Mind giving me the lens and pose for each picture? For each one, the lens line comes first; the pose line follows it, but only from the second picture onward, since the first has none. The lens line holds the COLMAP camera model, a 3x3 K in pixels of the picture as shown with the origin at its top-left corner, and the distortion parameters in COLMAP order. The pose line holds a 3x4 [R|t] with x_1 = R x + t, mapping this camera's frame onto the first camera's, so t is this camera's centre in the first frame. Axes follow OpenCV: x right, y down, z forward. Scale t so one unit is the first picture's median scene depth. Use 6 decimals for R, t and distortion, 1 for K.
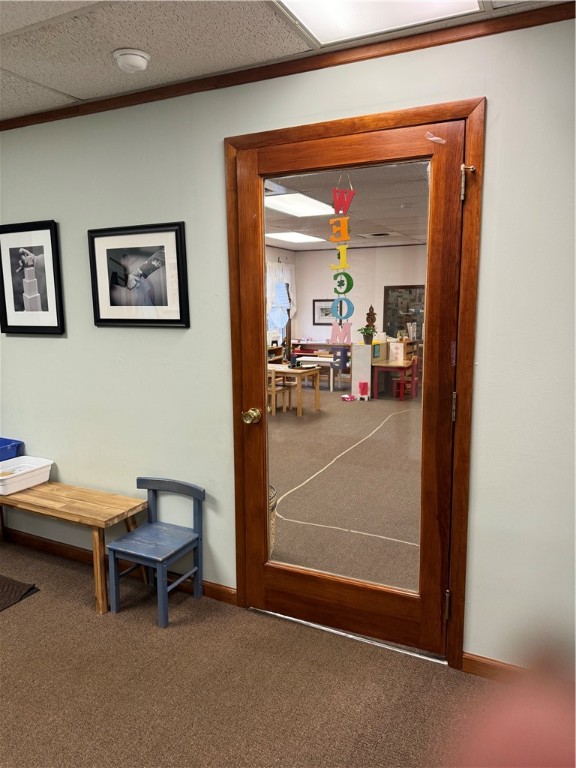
lens RADIAL K [[545.9, 0, 292.3], [0, 545.9, 379.8], [0, 0, 1]] dist [0.006873, -0.001850]
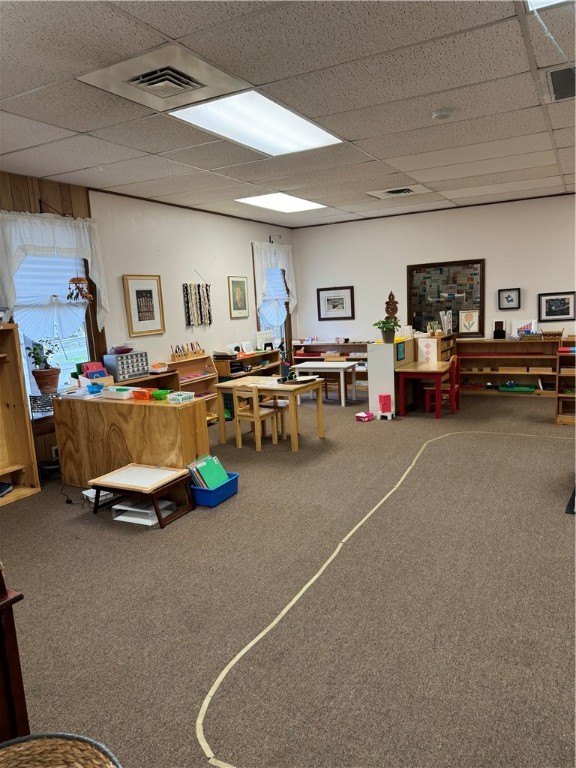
lens RADIAL K [[545.9, 0, 284.1], [0, 545.9, 391.0], [0, 0, 1]] dist [0.006873, -0.001850]
pose [[0.997517, -0.043073, -0.055716, 0.031856], [0.044424, 0.998742, 0.023251, -0.020971], [0.054644, -0.025669, 0.998176, 0.225700]]
